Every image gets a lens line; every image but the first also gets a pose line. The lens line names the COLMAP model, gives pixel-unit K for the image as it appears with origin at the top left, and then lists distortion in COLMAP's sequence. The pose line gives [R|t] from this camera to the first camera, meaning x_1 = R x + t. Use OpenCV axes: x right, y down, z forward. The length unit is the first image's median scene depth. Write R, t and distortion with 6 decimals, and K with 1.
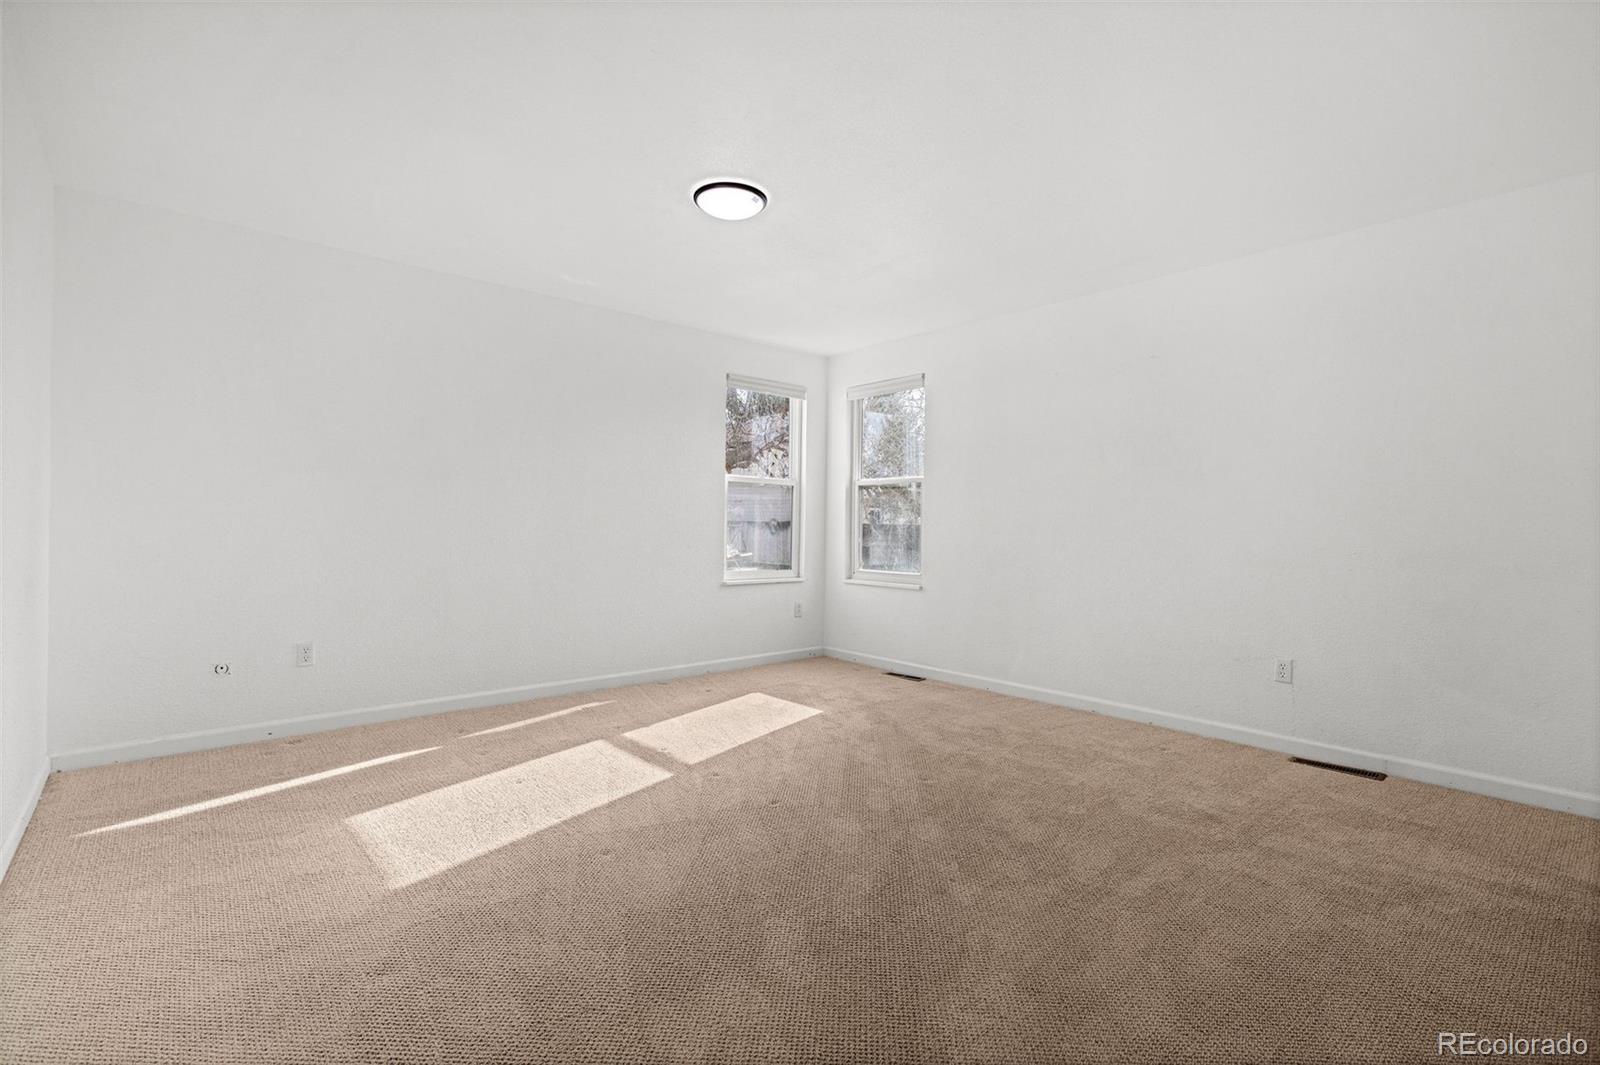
lens RADIAL K [[730.4, 0, 806.6], [0, 730.4, 529.3], [0, 0, 1]] dist [0.008429, -0.000017]
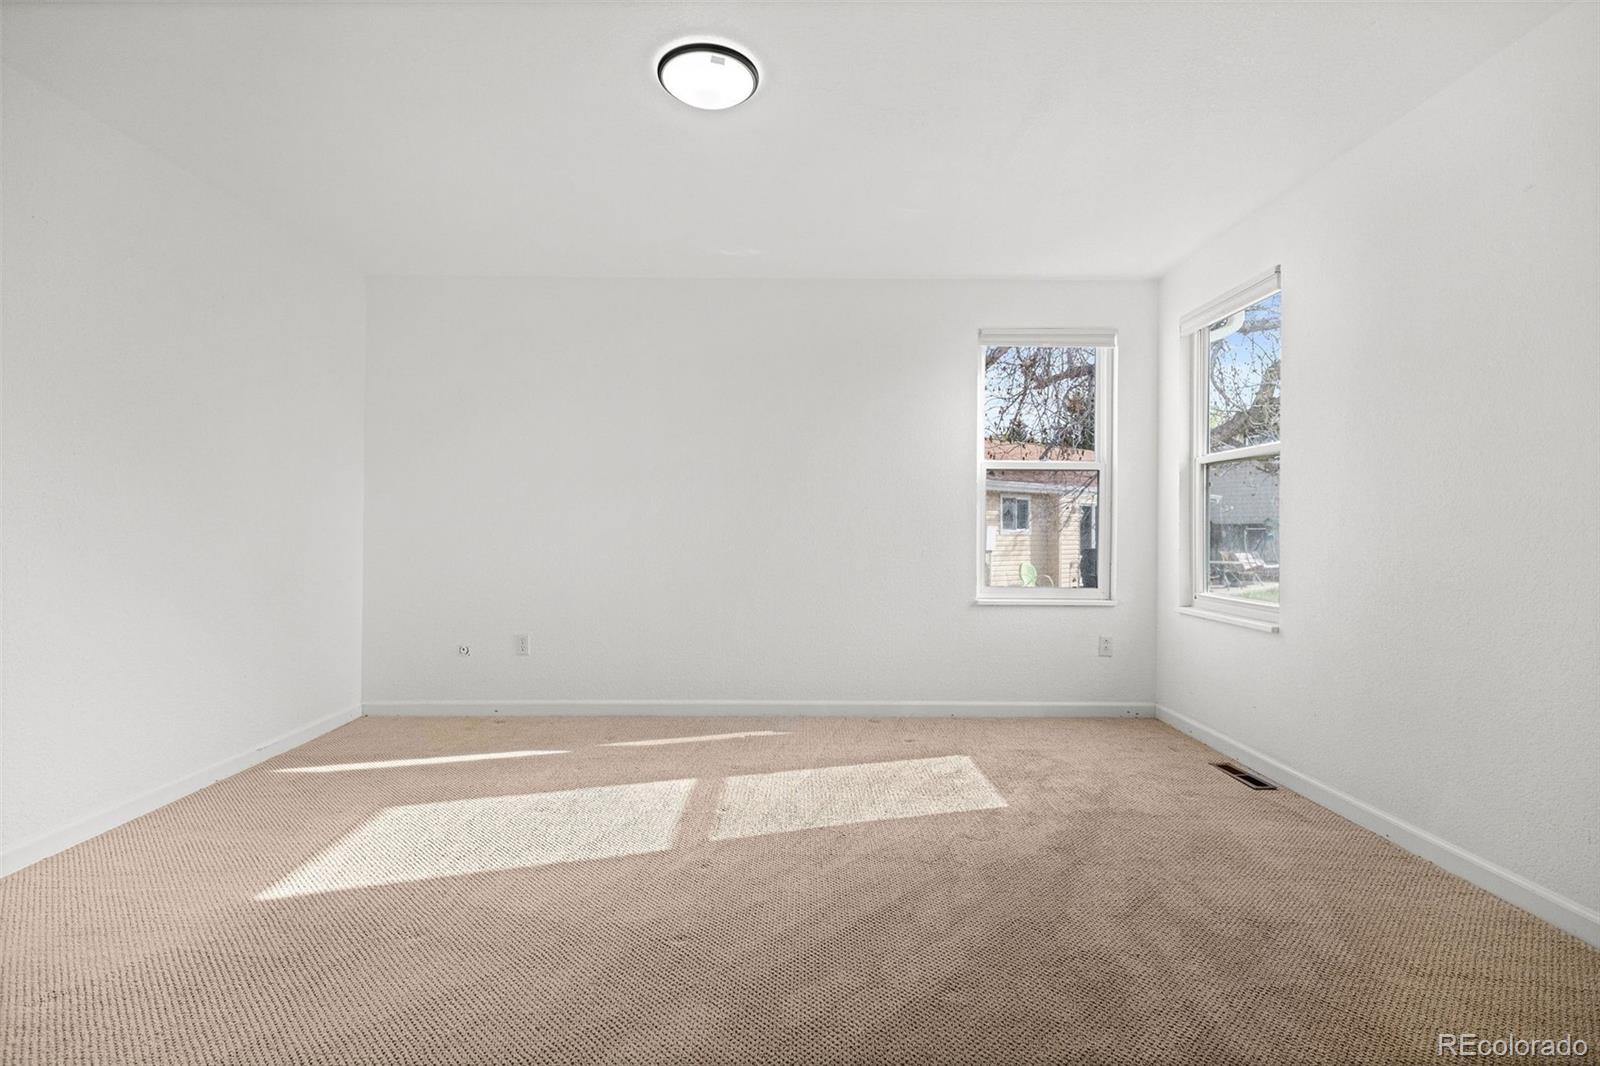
lens RADIAL K [[730.4, 0, 797.5], [0, 730.4, 537.7], [0, 0, 1]] dist [0.008429, -0.000017]
pose [[0.759253, -0.001467, -0.650794, 0.270216], [-0.001557, 0.999991, -0.004070, 0.010883], [0.650794, 0.004104, 0.759244, 0.333727]]
